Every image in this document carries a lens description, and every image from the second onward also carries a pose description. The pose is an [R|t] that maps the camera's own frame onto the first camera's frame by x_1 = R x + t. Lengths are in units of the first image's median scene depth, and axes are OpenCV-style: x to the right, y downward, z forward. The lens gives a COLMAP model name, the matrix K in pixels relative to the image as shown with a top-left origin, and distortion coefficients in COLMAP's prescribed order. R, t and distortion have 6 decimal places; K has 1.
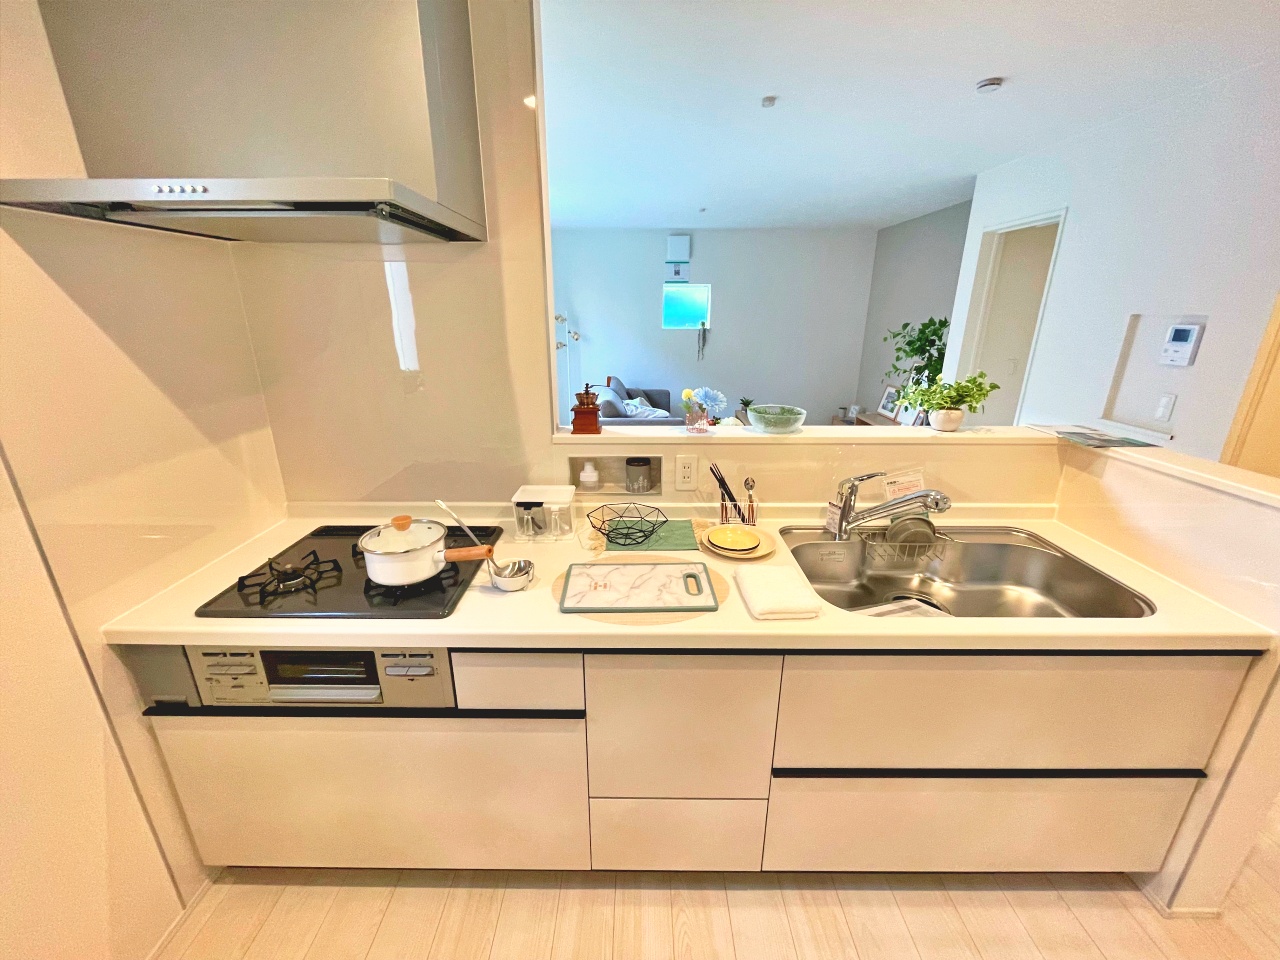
lens RADIAL K [[517.0, 0, 639.0], [0, 517.0, 480.0], [0, 0, 1]] dist [0.001897, 0.000044]
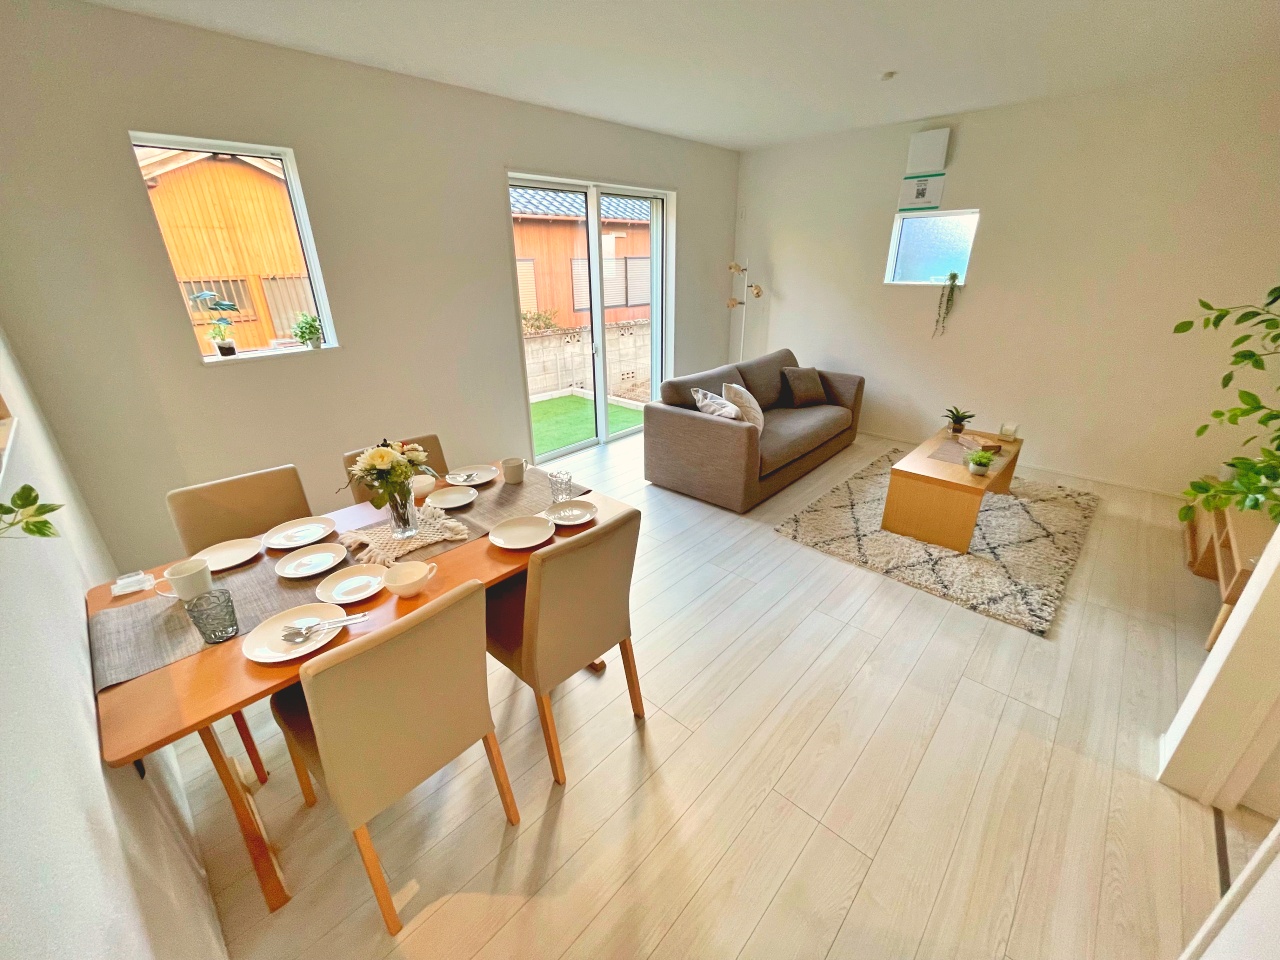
lens RADIAL K [[517.0, 0, 639.3], [0, 517.0, 477.7], [0, 0, 1]] dist [0.001897, 0.000044]
pose [[0.729235, 0.259220, -0.633262, 0.312989], [-0.202821, 0.965762, 0.161766, -0.098341], [0.653513, 0.010473, 0.756843, 0.301537]]
